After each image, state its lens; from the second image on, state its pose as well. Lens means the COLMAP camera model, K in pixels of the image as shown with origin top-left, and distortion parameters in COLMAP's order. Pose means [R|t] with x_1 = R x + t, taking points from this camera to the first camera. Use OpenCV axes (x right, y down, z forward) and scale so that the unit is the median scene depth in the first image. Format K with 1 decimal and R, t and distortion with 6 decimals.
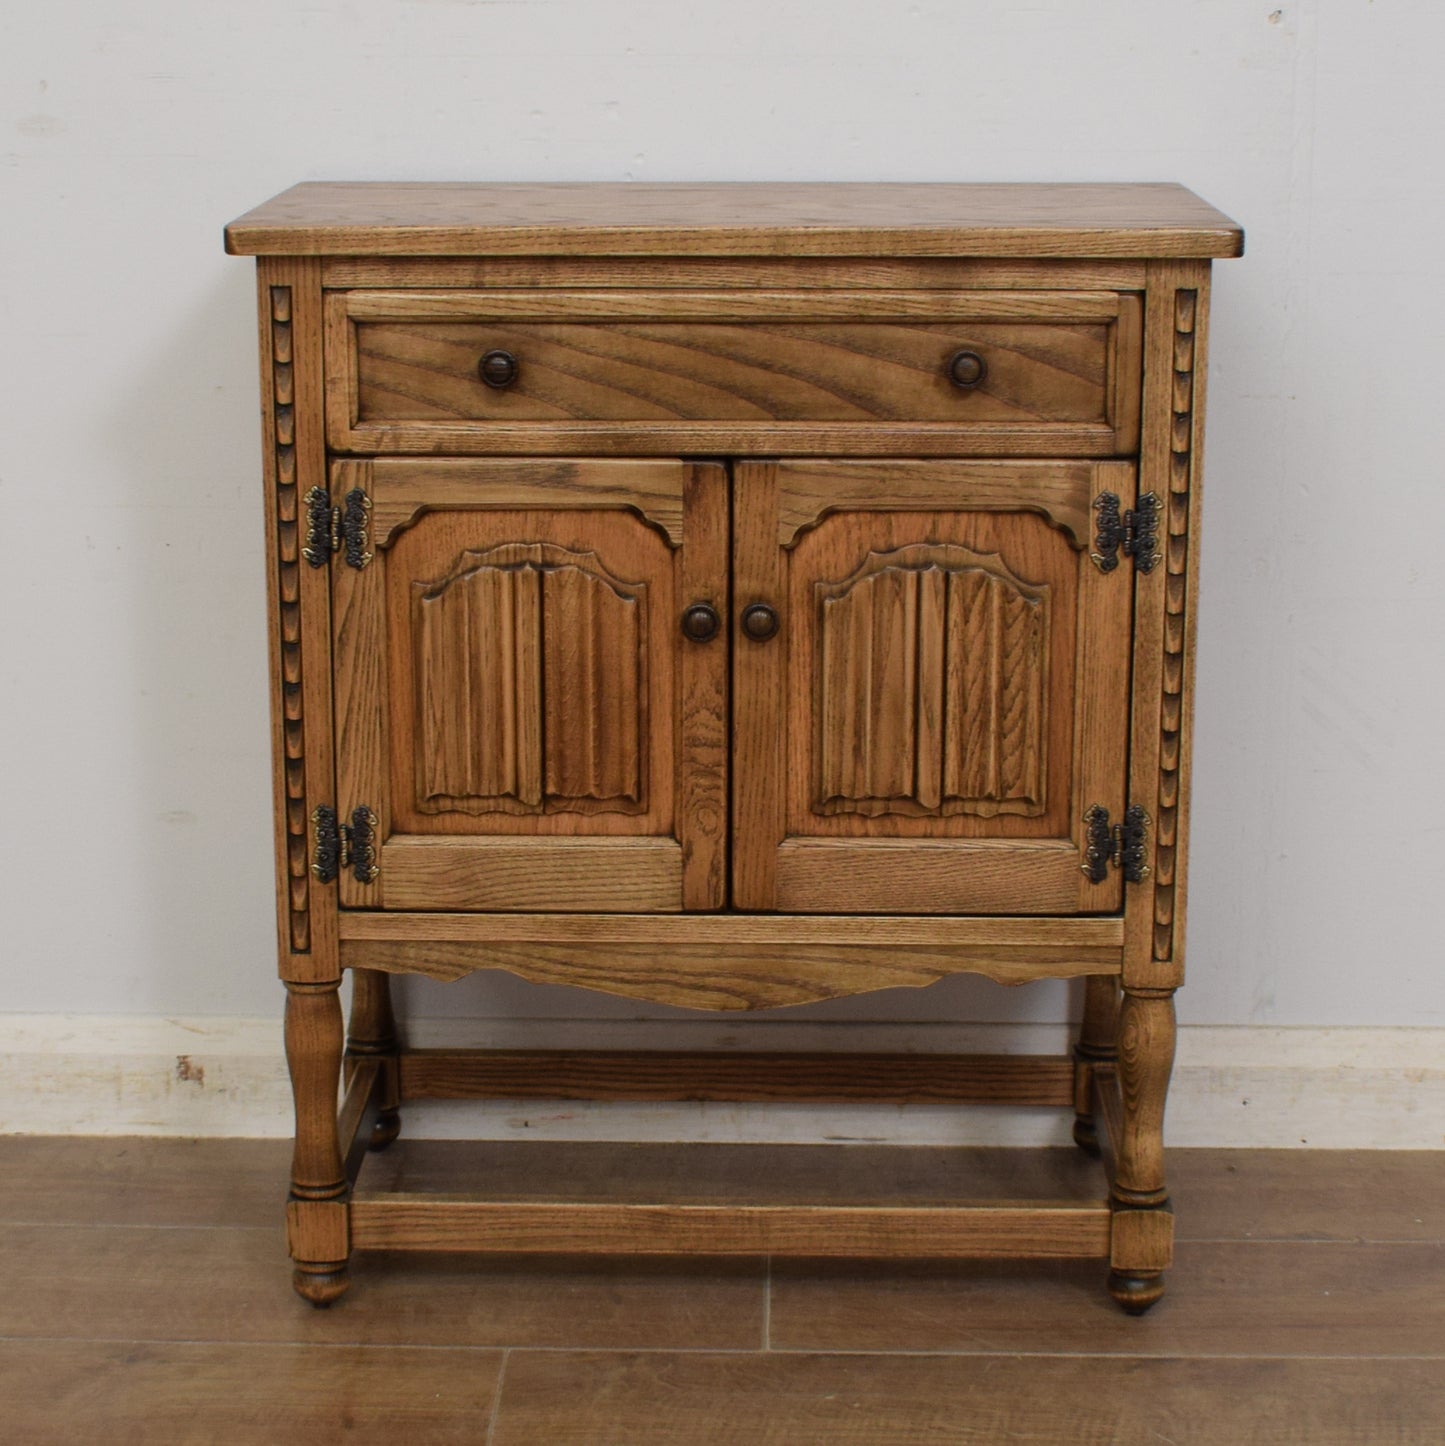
lens RADIAL K [[3290.8, 0, 654.3], [0, 3290.8, 825.4], [0, 0, 1]] dist [-0.071185, -0.146074]
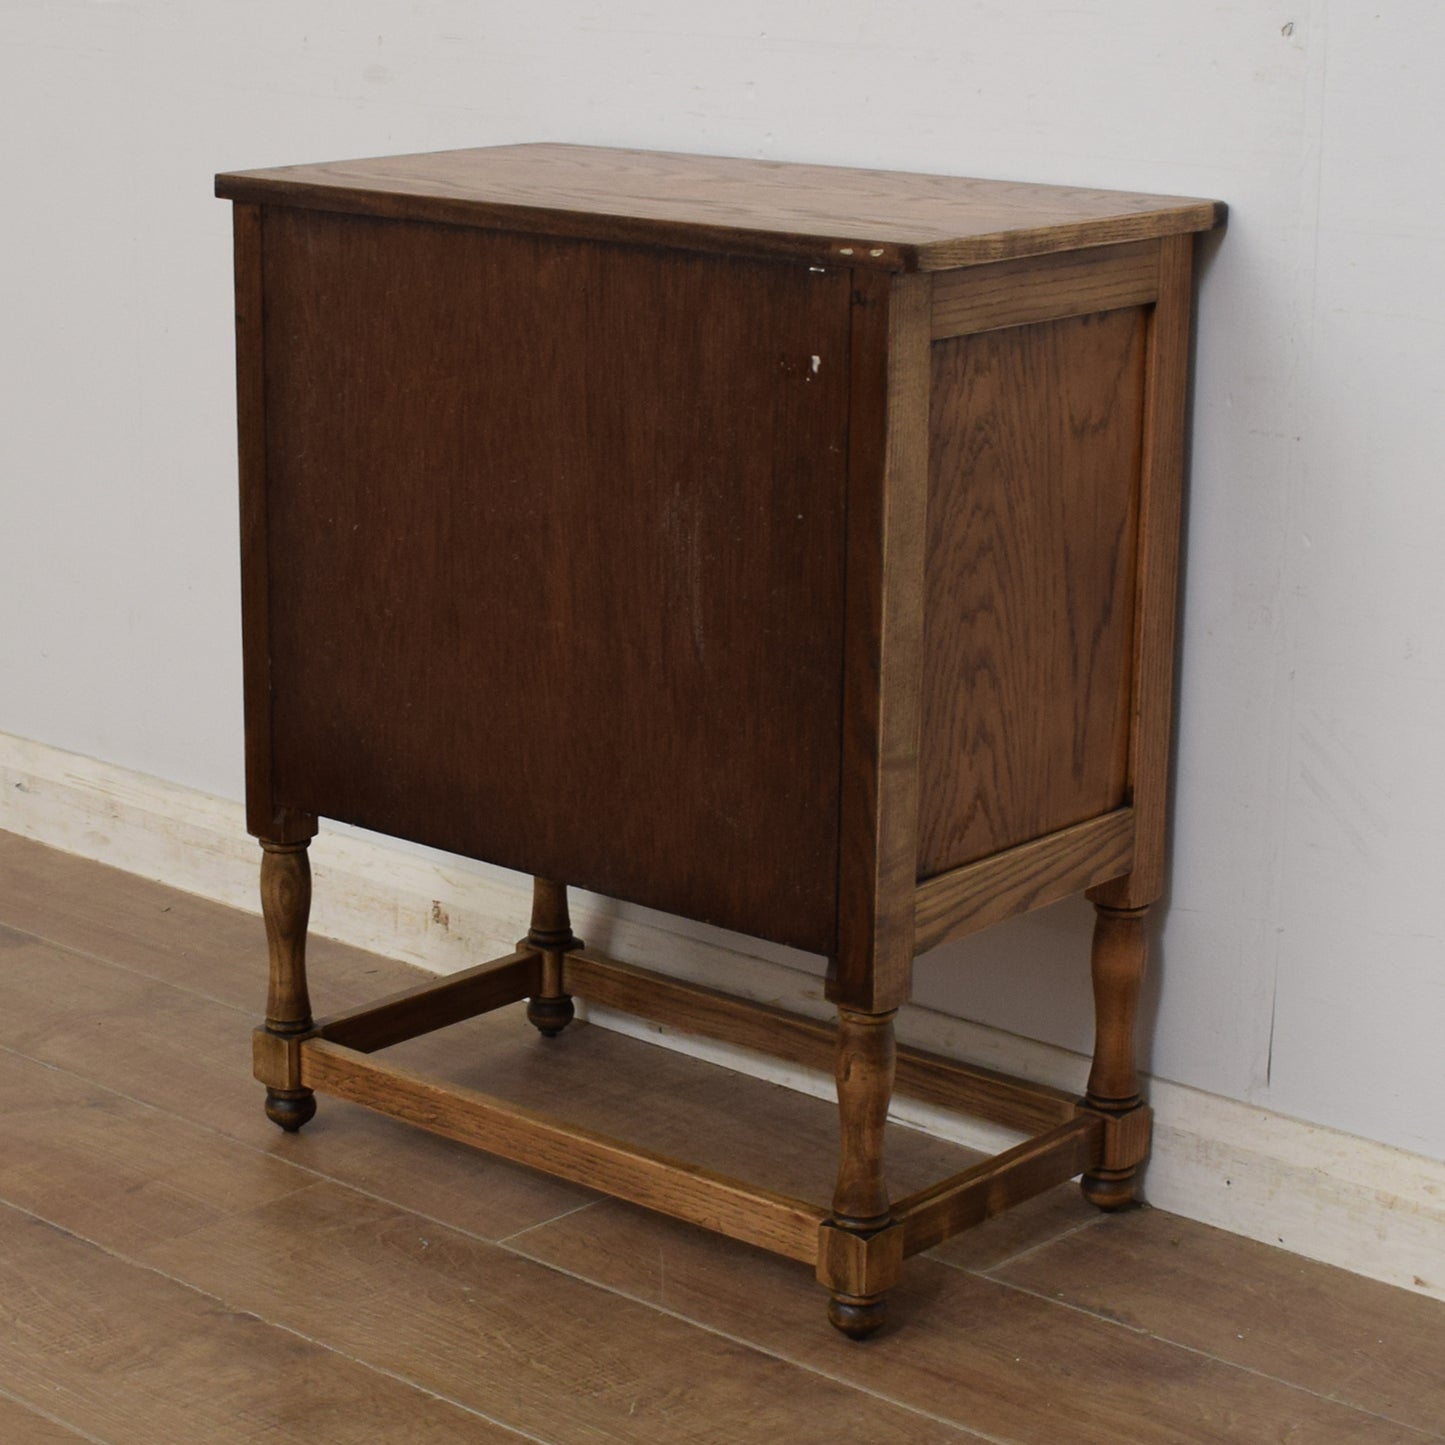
lens RADIAL K [[3373.0, 0, 563.9], [0, 3373.0, 793.2], [0, 0, 1]] dist [-0.071874, -0.107352]
pose [[0.748801, 0.187840, -0.635620, 0.750478], [-0.181890, 0.980419, 0.075458, -0.074730], [0.637348, 0.059109, 0.768305, 0.160761]]
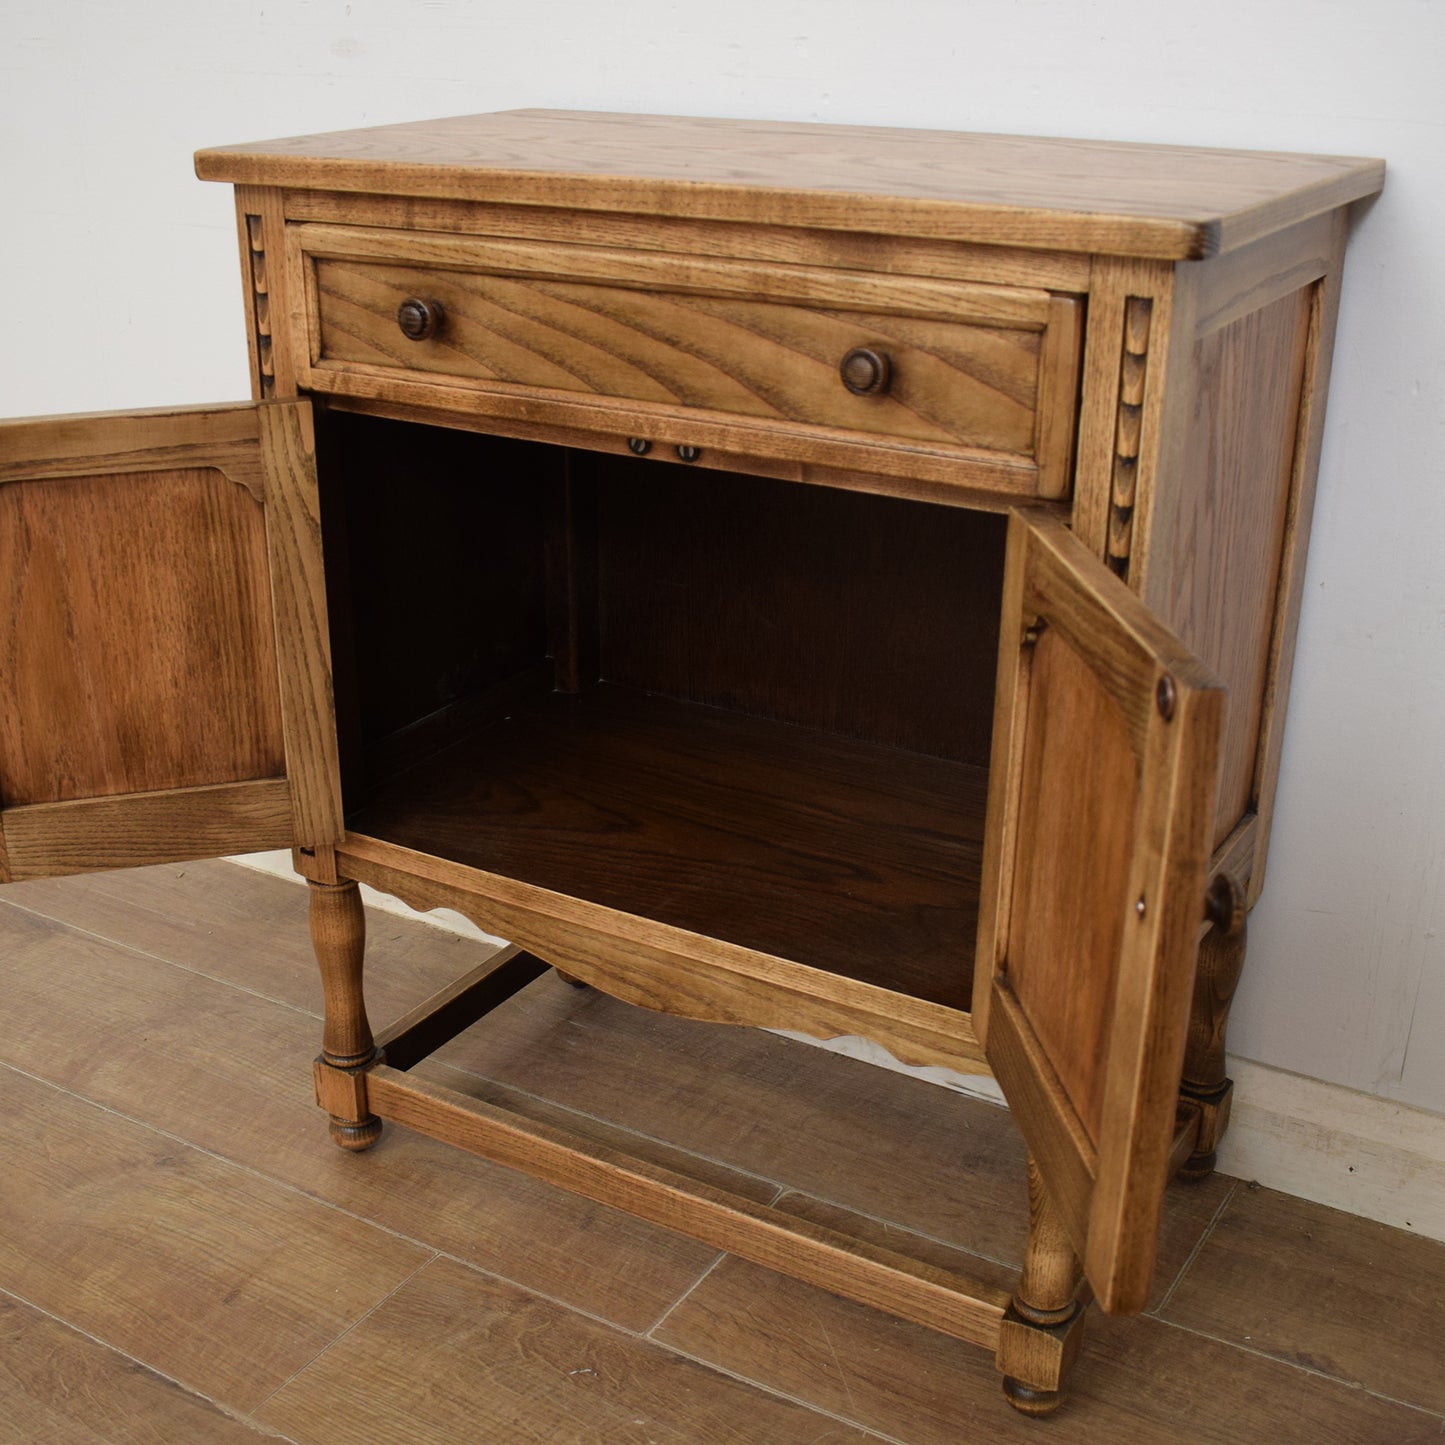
lens RADIAL K [[1906.0, 0, 683.8], [0, 1906.0, 803.2], [0, 0, 1]] dist [-0.094815, 0.000688]
pose [[0.869295, 0.207369, -0.448692, 0.279409], [-0.134204, 0.972662, 0.189523, -0.113393], [0.475727, -0.104535, 0.873359, 0.534610]]
